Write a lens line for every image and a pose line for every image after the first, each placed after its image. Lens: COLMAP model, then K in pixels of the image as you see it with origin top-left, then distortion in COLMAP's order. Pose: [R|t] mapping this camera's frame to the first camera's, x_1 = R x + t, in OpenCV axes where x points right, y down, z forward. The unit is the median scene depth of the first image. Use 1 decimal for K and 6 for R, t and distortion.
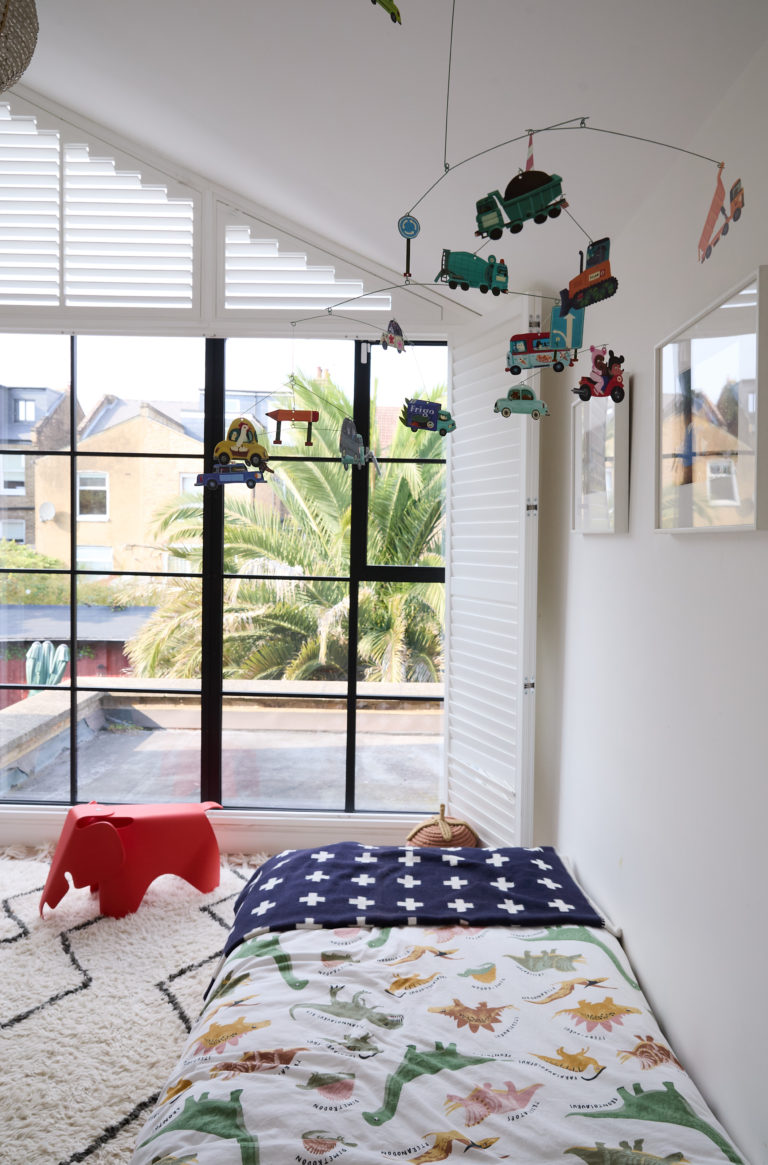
lens RADIAL K [[772.1, 0, 378.4], [0, 772.1, 585.5], [0, 0, 1]] dist [-0.003358, 0.000514]
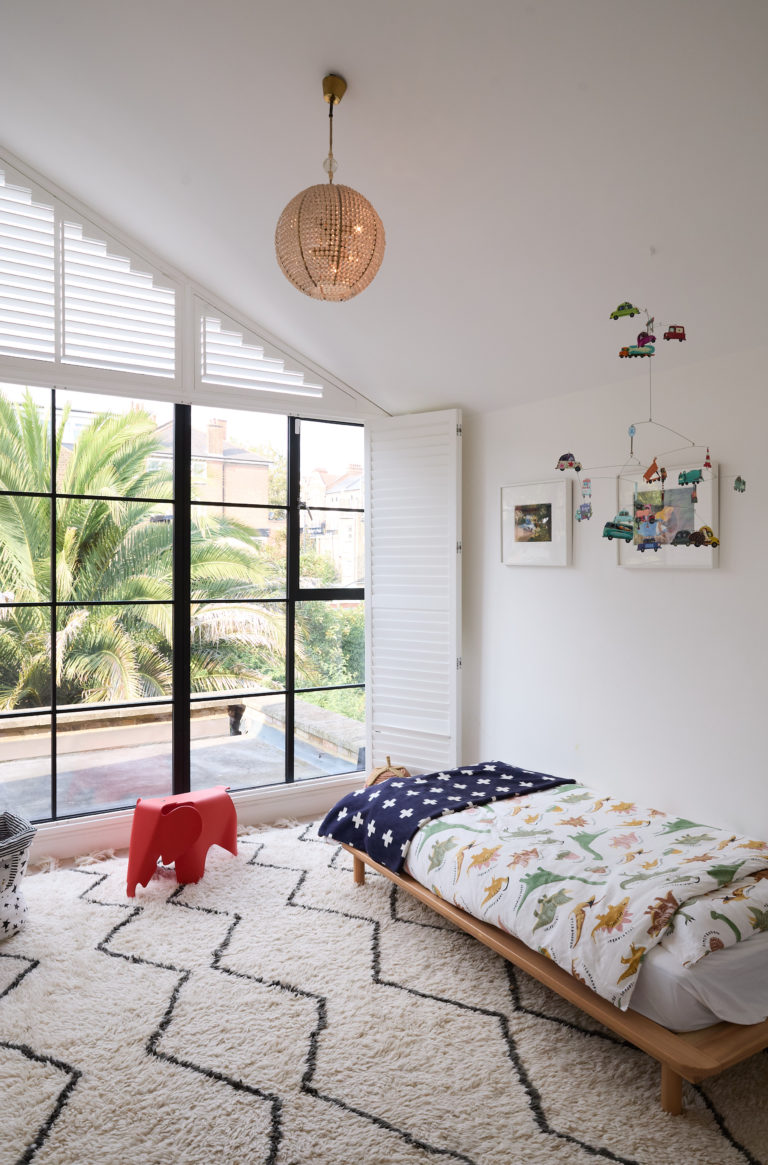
lens RADIAL K [[788.9, 0, 388.5], [0, 788.9, 582.0], [0, 0, 1]] dist [-0.003955, 0.002954]
pose [[0.832193, -0.027873, 0.553785, -0.658010], [0.041270, 0.999079, -0.011734, -0.016436], [-0.552948, 0.032619, 0.832577, -0.195177]]
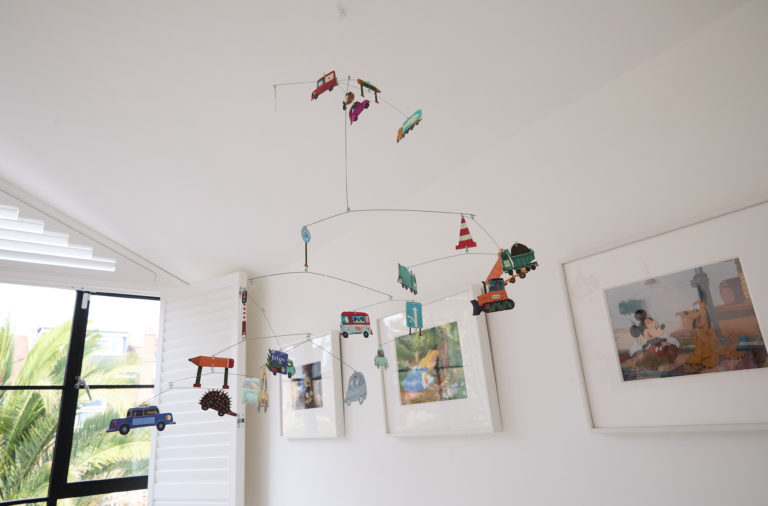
lens RADIAL K [[509.0, 0, 383.3], [0, 509.0, 252.8], [0, 0, 1]] dist [-0.003358, 0.000514]
pose [[0.788346, 0.133263, 0.600626, -0.149119], [0.110358, 0.929794, -0.351146, -0.028253], [-0.605254, 0.343108, 0.718293, 0.080877]]
